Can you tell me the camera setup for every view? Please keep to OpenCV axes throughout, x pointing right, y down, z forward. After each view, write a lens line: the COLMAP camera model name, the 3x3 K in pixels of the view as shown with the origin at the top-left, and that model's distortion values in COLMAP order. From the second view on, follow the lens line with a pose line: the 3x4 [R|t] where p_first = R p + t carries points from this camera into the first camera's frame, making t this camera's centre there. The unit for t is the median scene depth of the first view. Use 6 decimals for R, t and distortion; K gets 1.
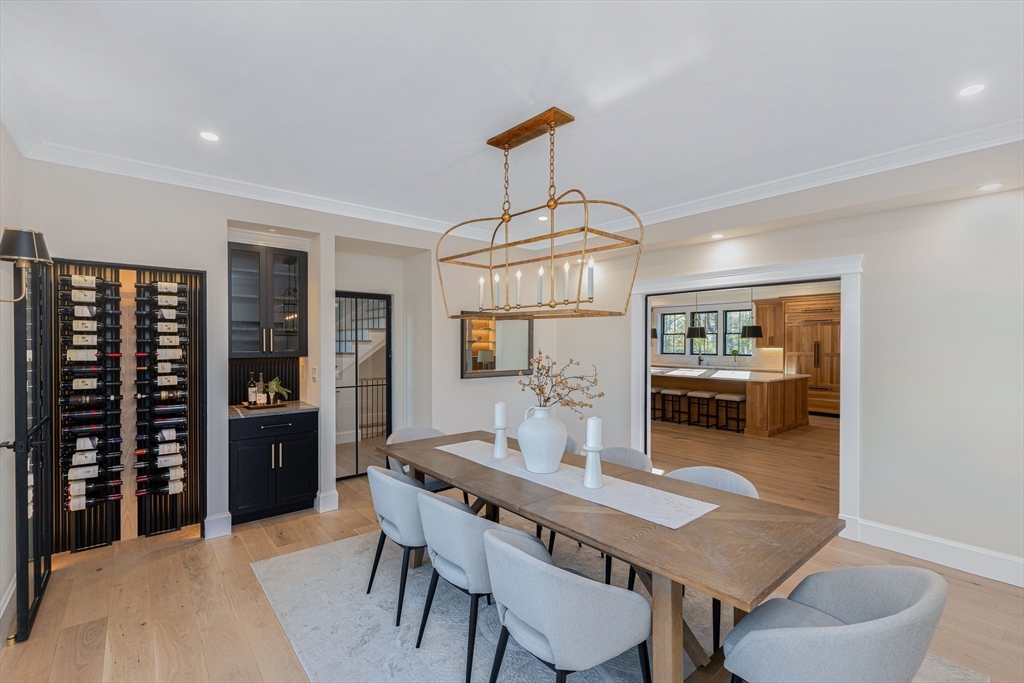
lens RADIAL K [[458.6, 0, 516.3], [0, 458.6, 337.4], [0, 0, 1]] dist [-0.002655, -0.000496]
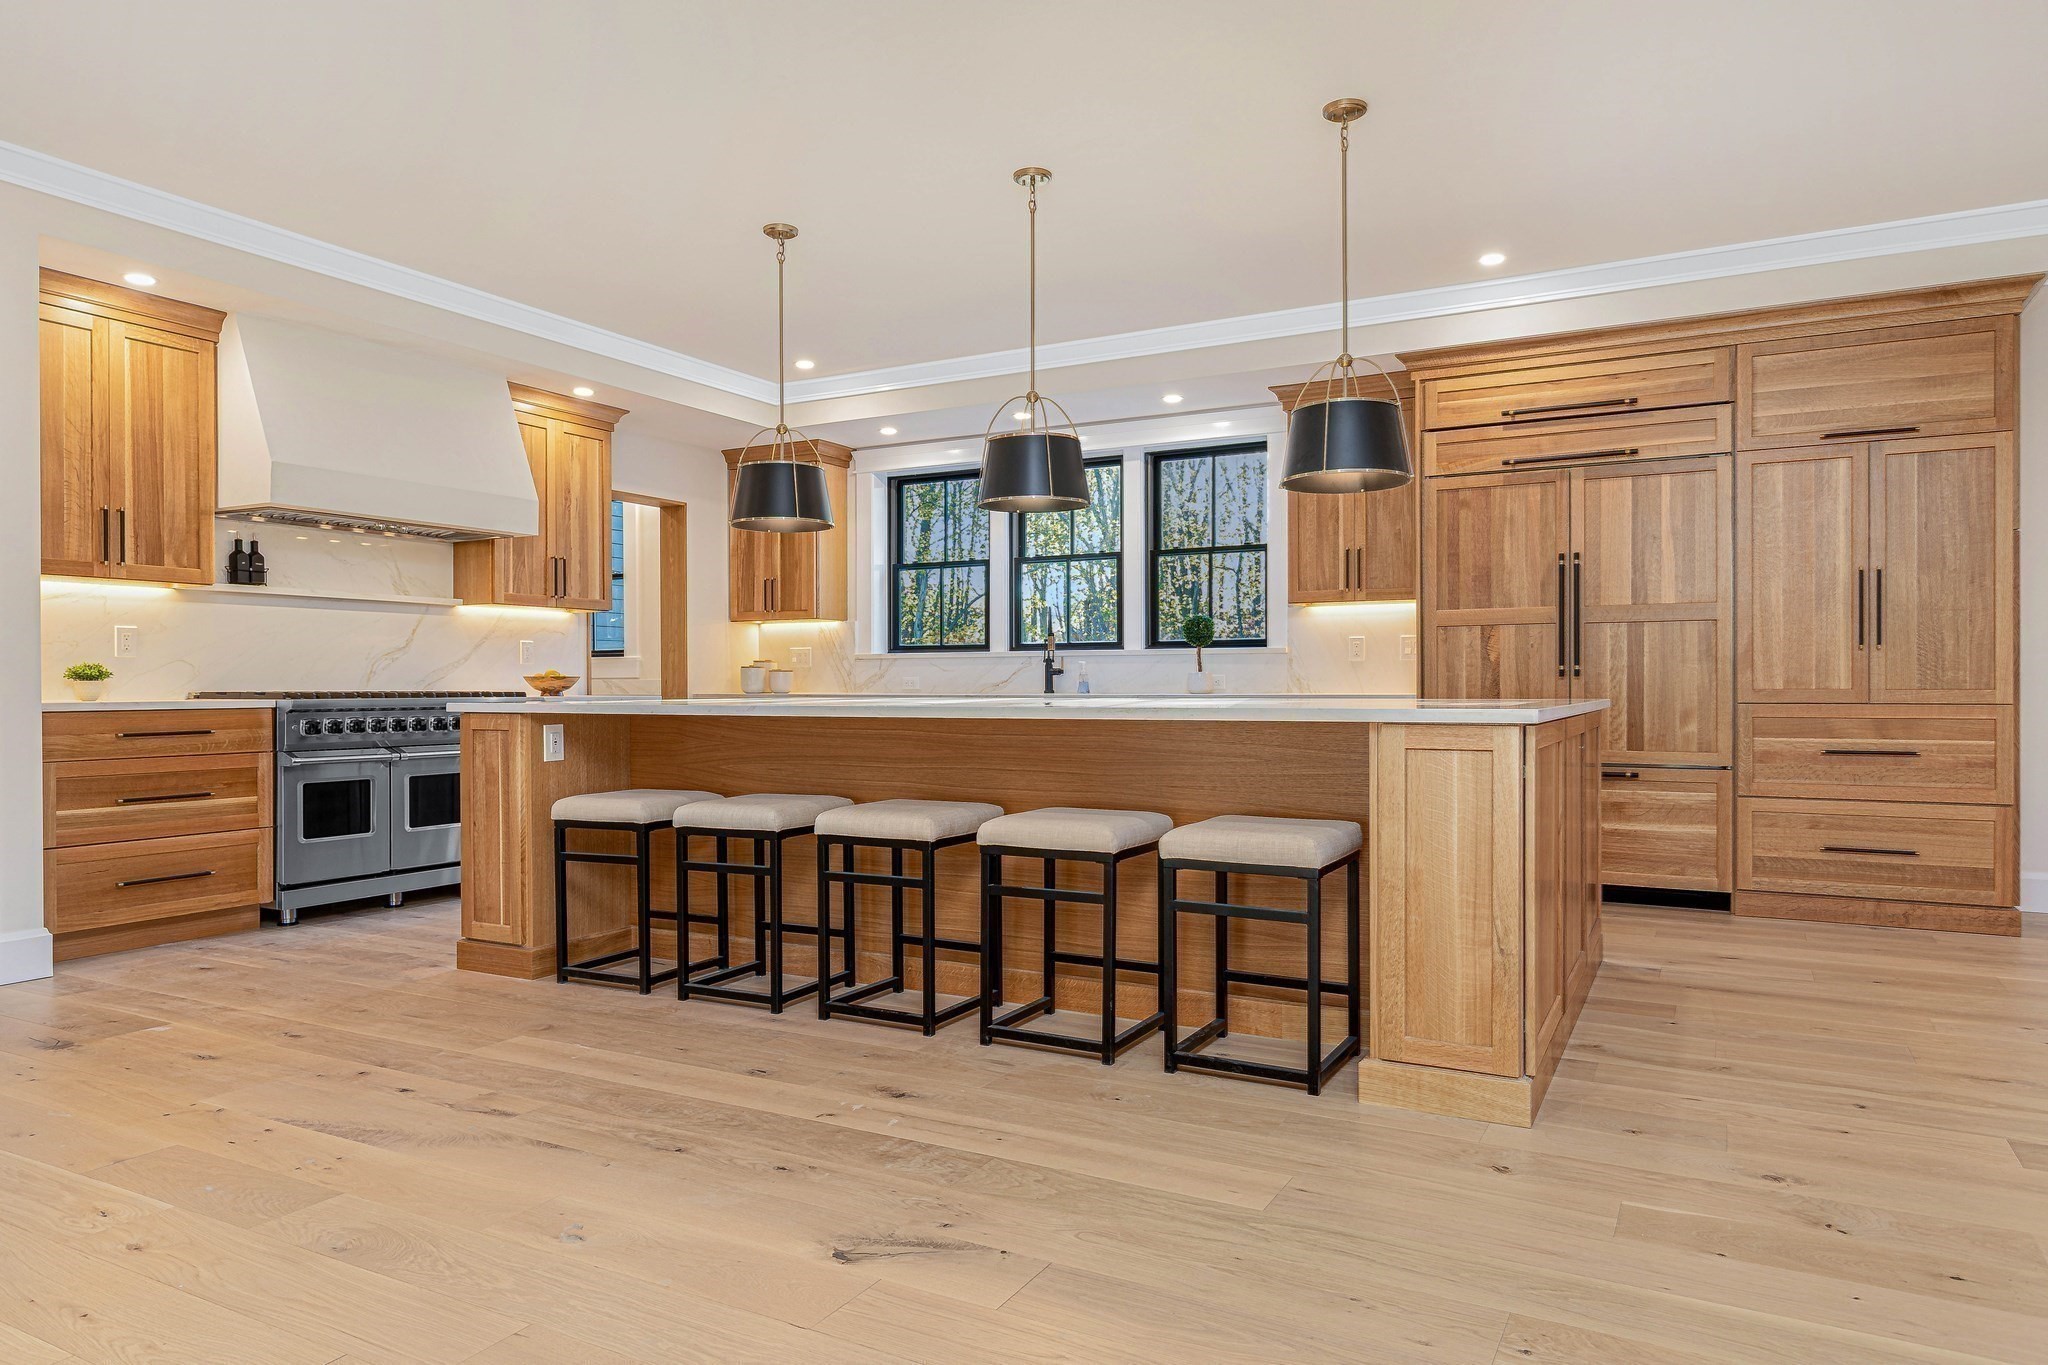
lens RADIAL K [[1257.2, 0, 1028.1], [0, 1257.2, 689.4], [0, 0, 1]] dist [-0.002219, -0.000392]
pose [[0.933021, 0.000704, 0.359822, 0.227841], [-0.003563, 0.999967, 0.007284, 0.070913], [-0.359805, -0.008078, 0.932993, 0.579410]]
